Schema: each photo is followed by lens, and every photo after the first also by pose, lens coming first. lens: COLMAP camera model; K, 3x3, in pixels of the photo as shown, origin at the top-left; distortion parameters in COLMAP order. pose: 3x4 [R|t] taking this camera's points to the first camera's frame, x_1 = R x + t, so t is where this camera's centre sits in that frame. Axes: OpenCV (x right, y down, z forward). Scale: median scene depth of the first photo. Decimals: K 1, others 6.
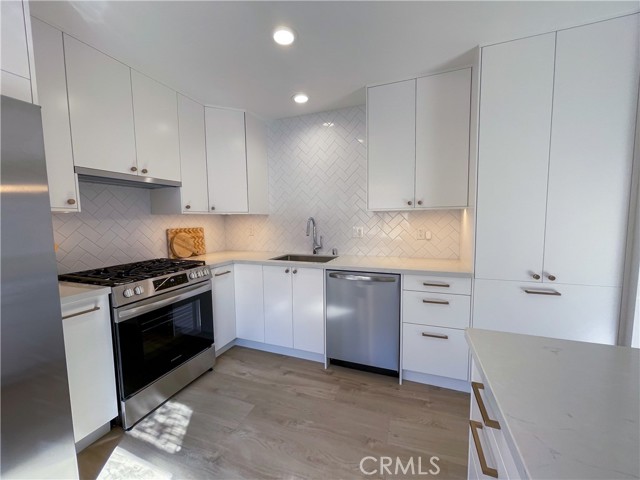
lens RADIAL K [[262.1, 0, 320.0], [0, 262.1, 240.0], [0, 0, 1]] dist [0.010039, -0.000283]
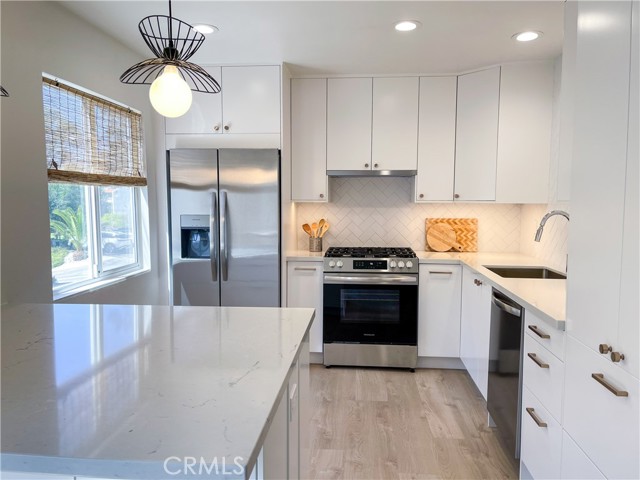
lens RADIAL K [[493.6, 0, 318.6], [0, 493.6, 246.8], [0, 0, 1]] dist [0.088952, -0.114456]
pose [[0.277887, 0.100089, -0.955385, 1.182934], [-0.086334, 0.993134, 0.078932, -0.055464], [0.956726, 0.060548, 0.284620, 0.163170]]
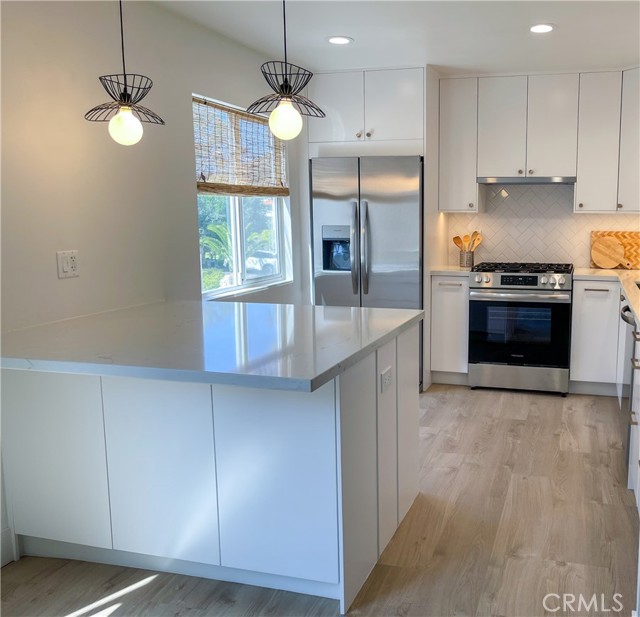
lens RADIAL K [[627.3, 0, 422.5], [0, 627.3, 309.2], [0, 0, 1]] dist [-0.020431, -0.032418]
pose [[0.122568, 0.160168, -0.979451, 1.565883], [-0.086887, 0.984834, 0.150175, -0.057420], [0.988649, 0.066695, 0.134626, 0.259666]]
